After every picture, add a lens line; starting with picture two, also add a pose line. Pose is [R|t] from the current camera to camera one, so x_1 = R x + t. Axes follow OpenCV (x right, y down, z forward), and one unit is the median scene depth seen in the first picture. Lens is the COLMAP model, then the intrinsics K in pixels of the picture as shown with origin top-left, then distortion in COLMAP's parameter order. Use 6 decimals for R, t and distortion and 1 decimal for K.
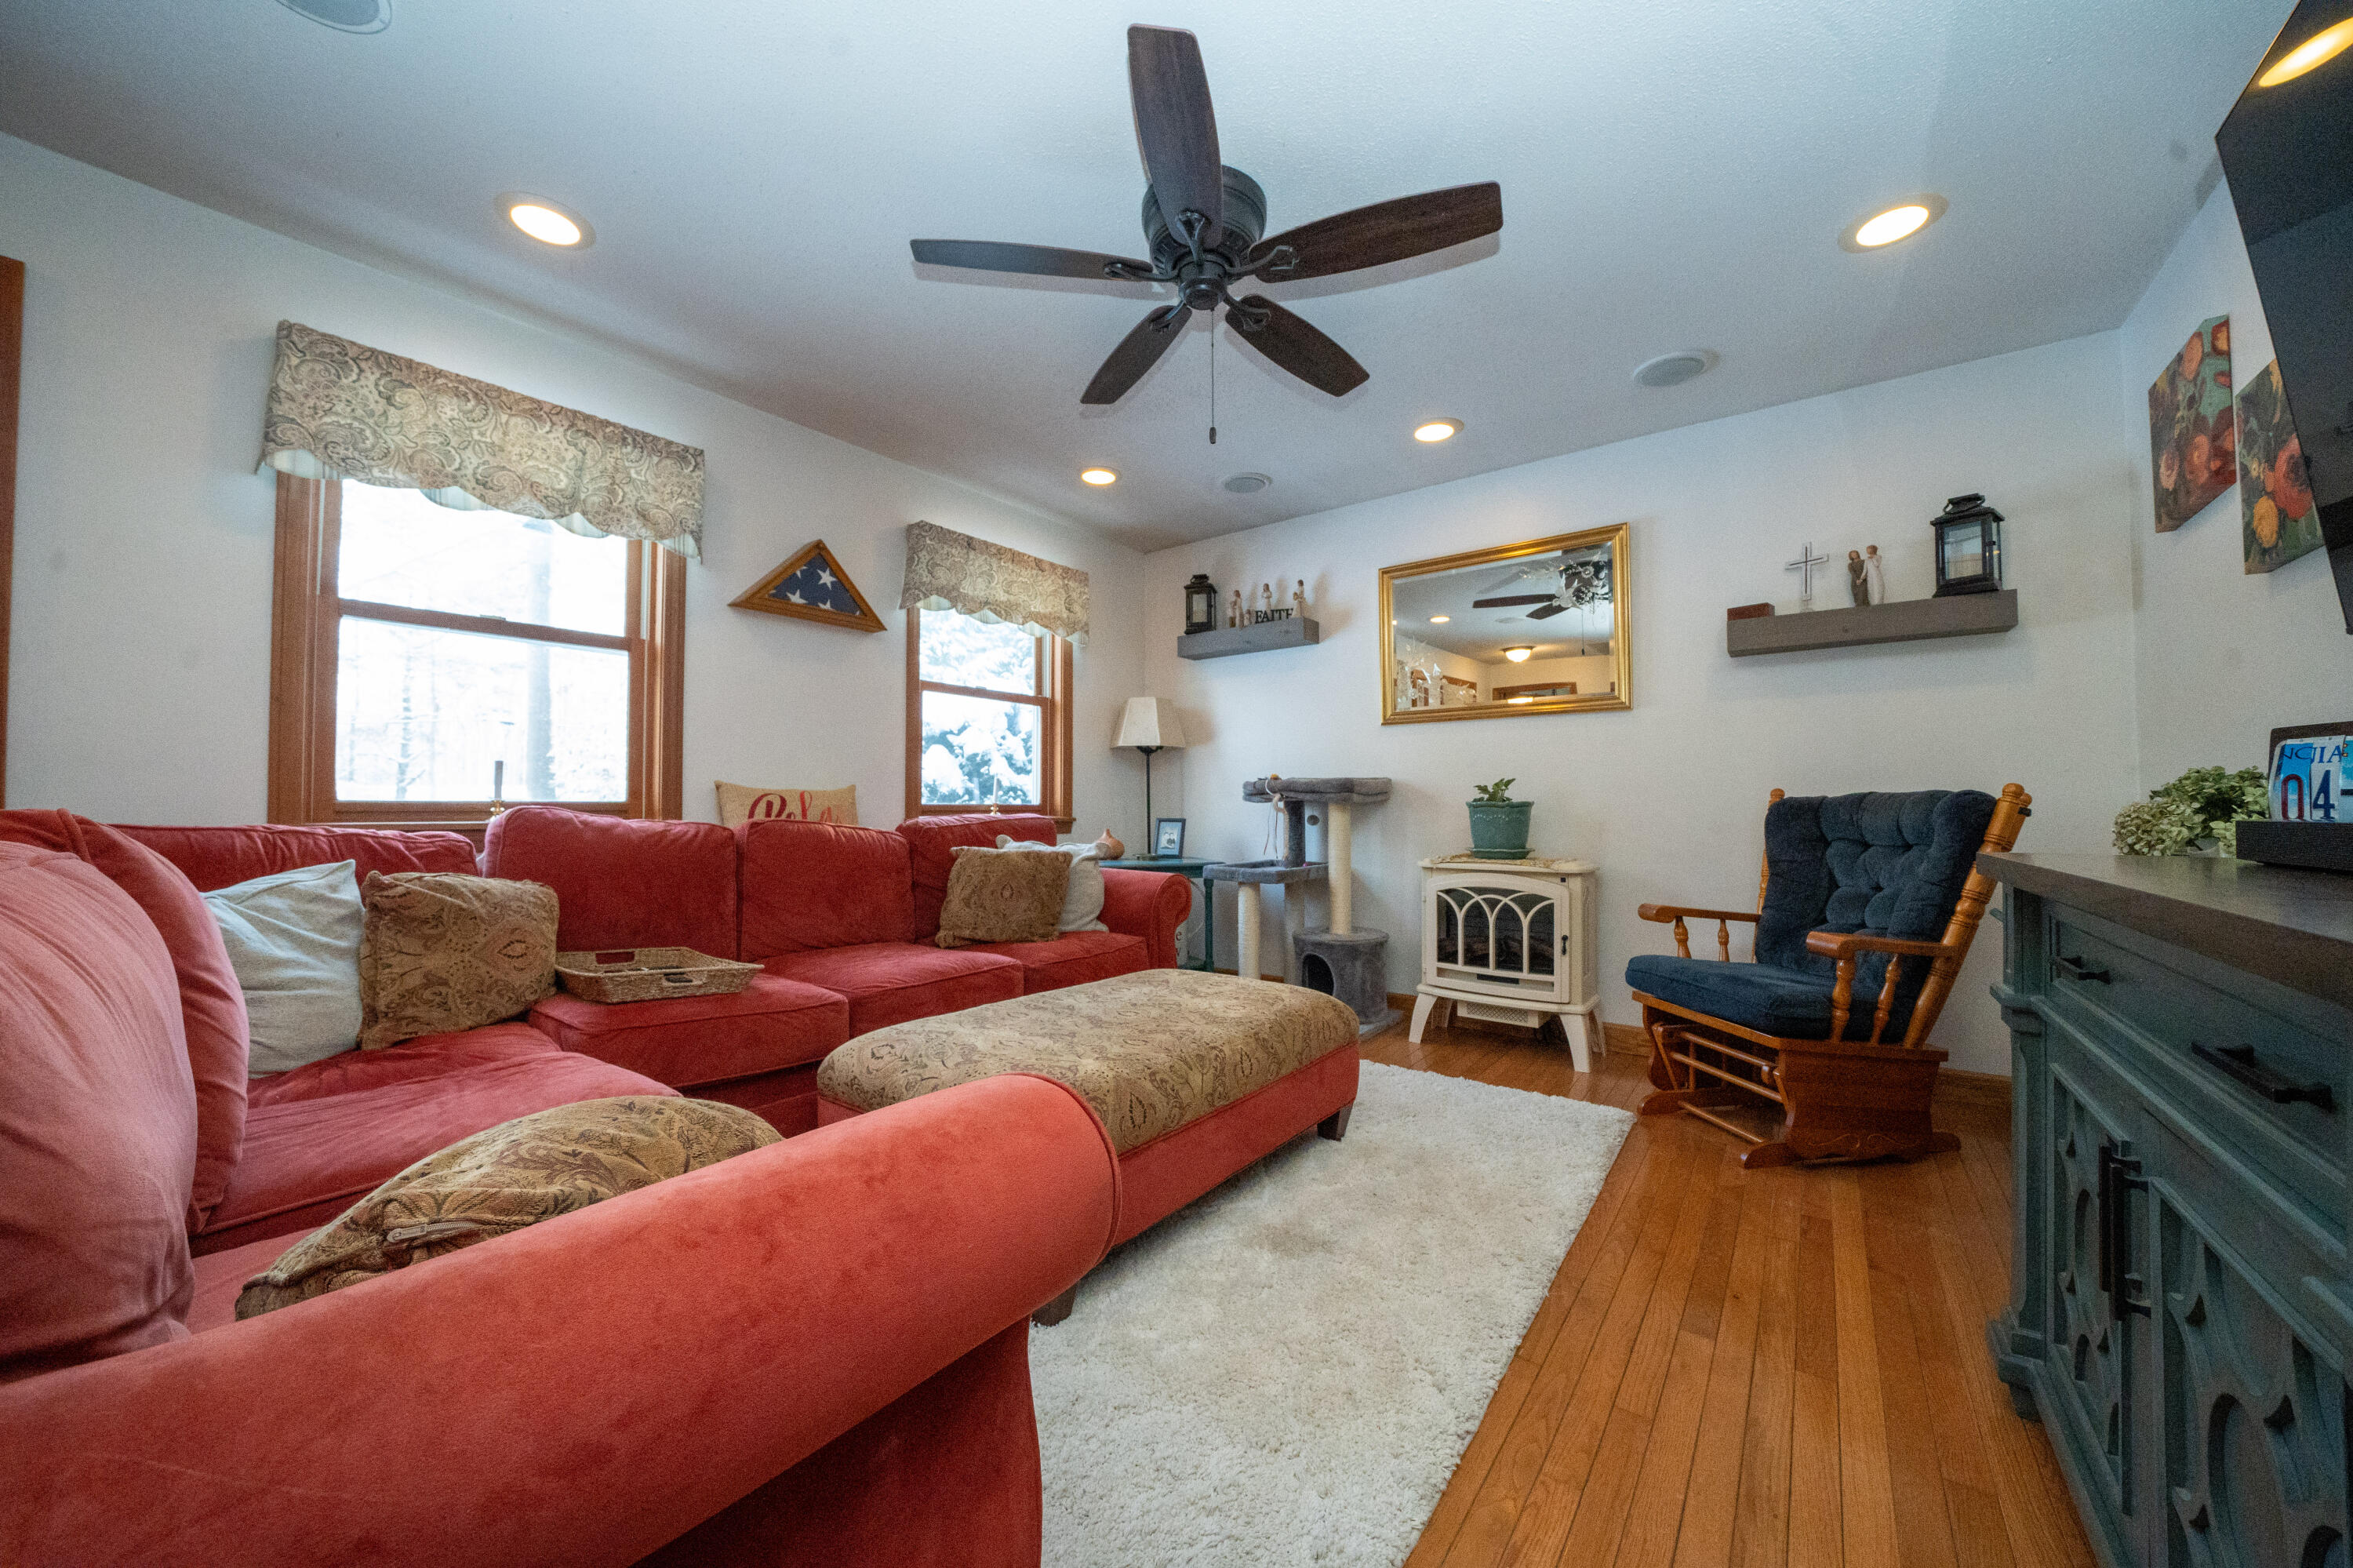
lens RADIAL K [[818.1, 0, 1173.1], [0, 818.1, 797.8], [0, 0, 1]] dist [-0.001492, -0.000081]
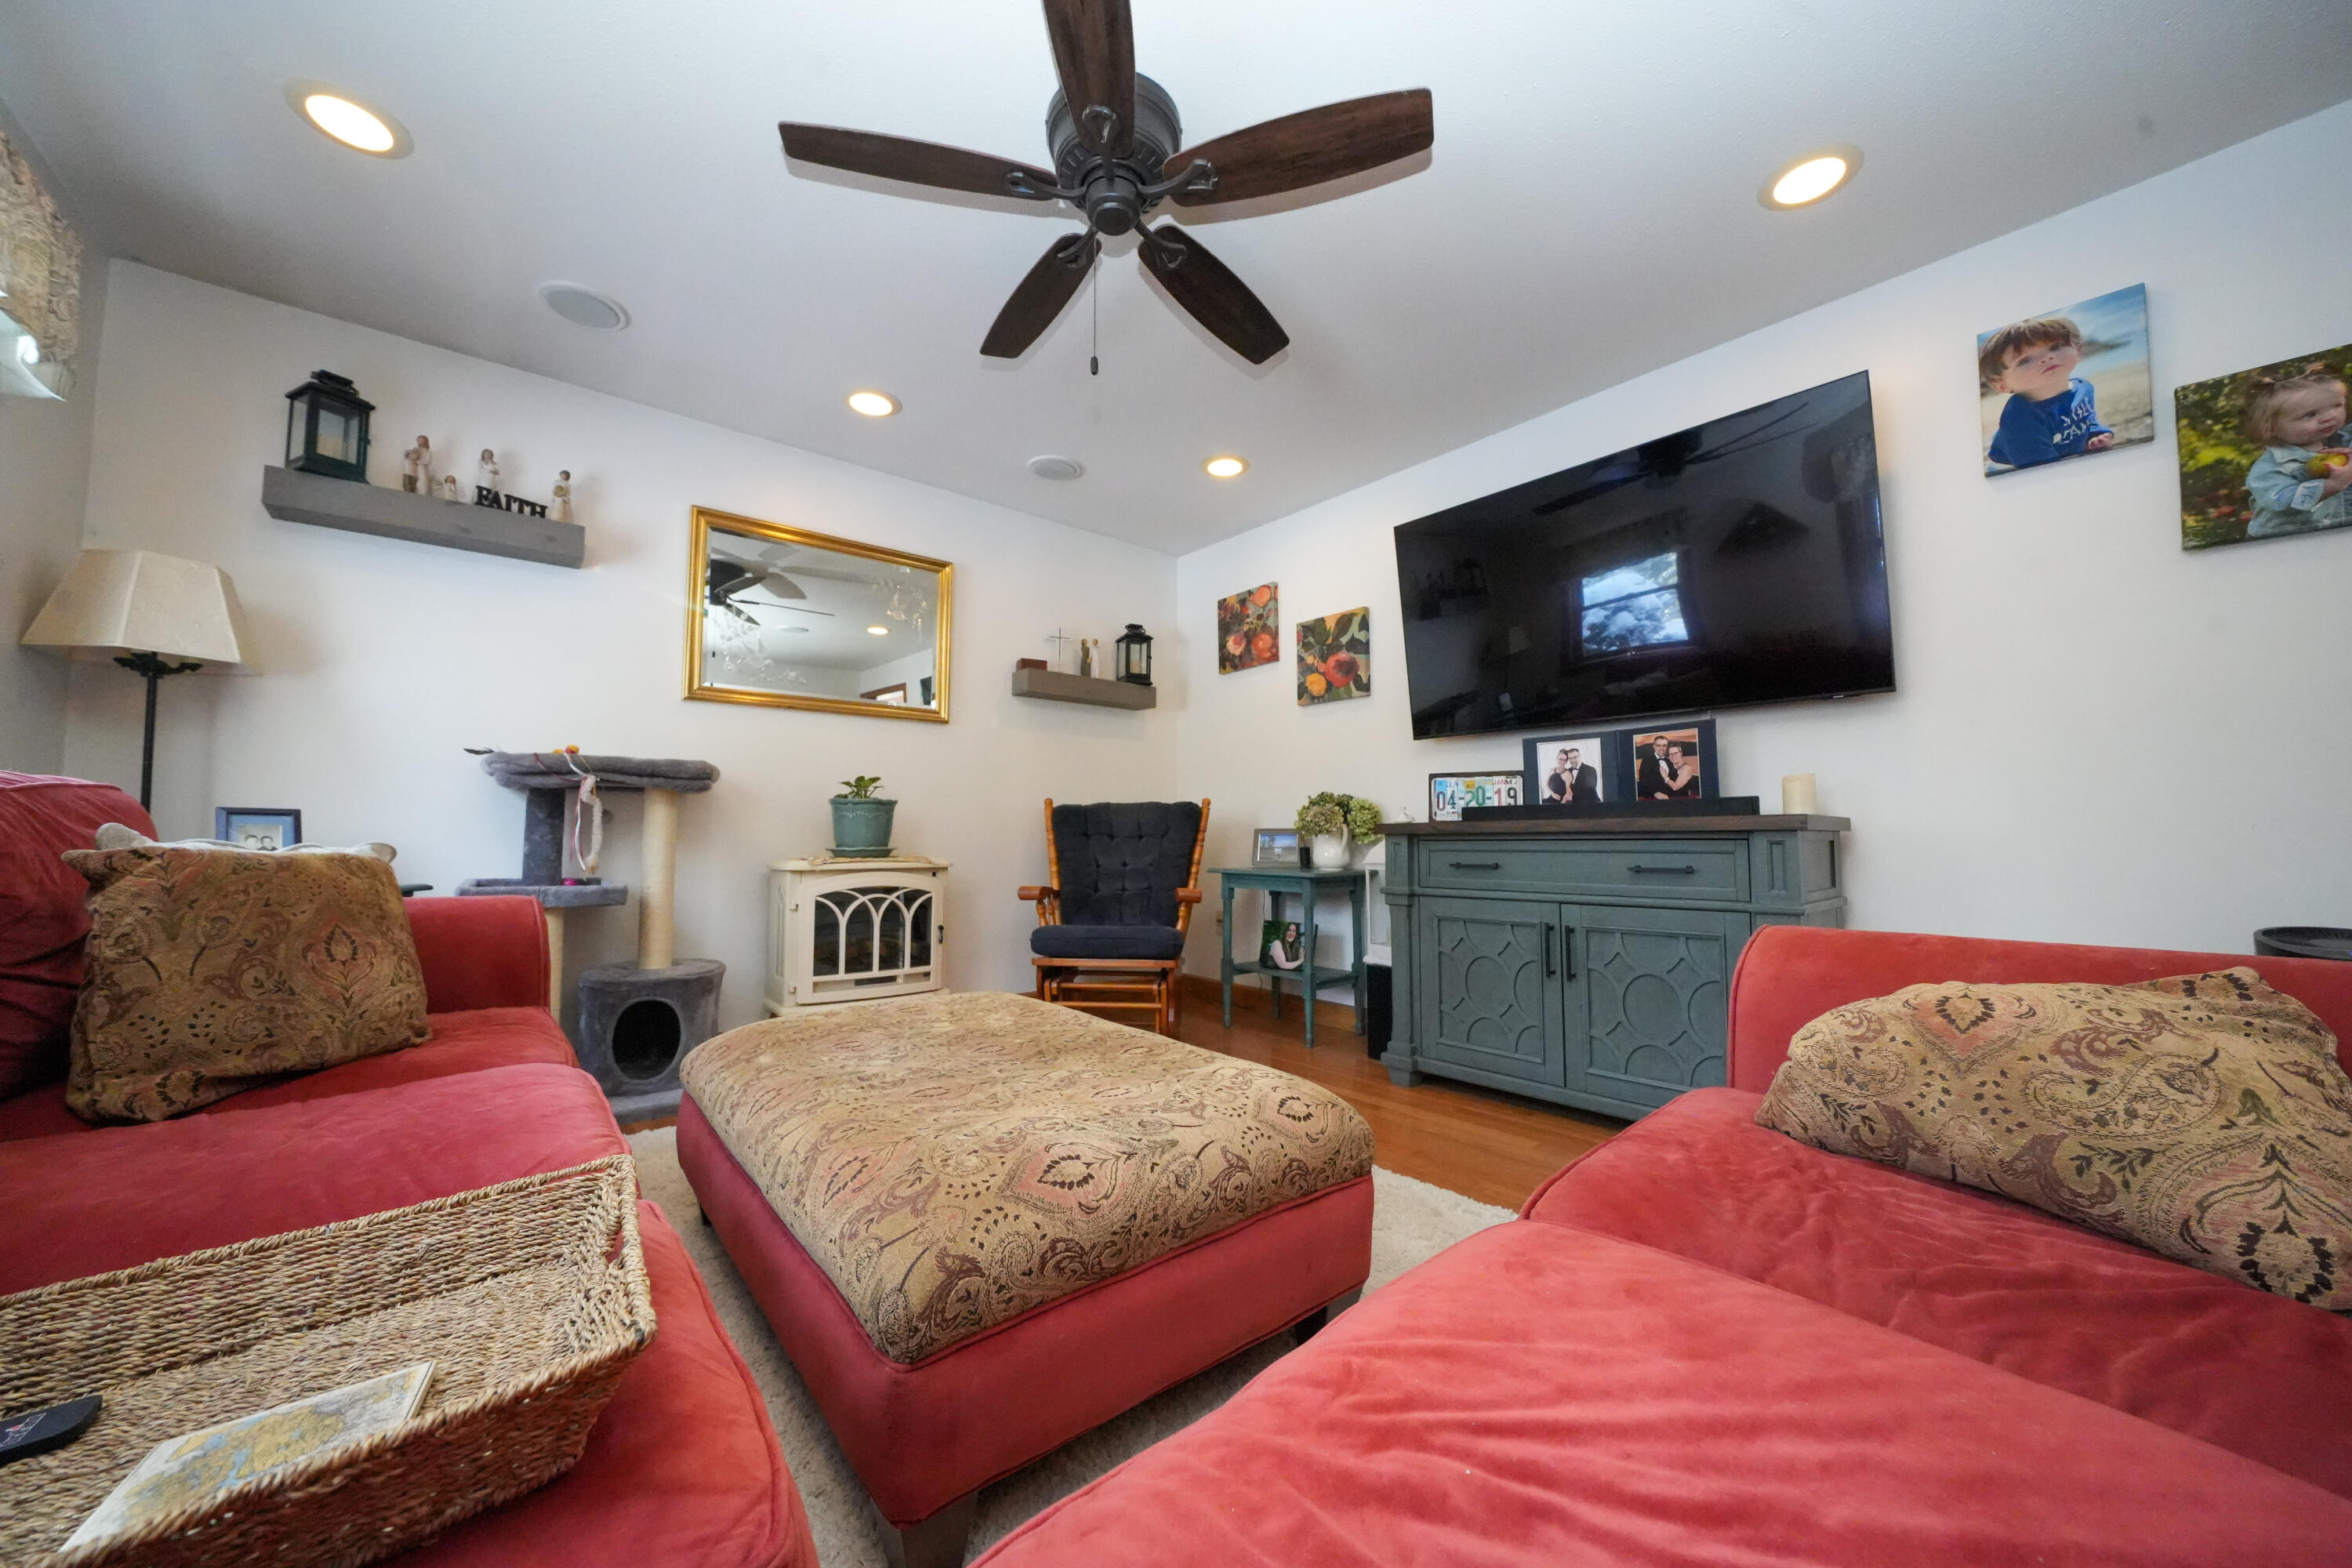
lens RADIAL K [[817.7, 0, 1171.6], [0, 817.7, 793.3], [0, 0, 1]] dist [-0.001492, -0.000081]
pose [[0.251802, 0.052740, 0.966341, -0.467488], [-0.016492, 0.998603, -0.050203, 0.041516], [-0.967638, -0.003296, 0.252320, 0.412196]]
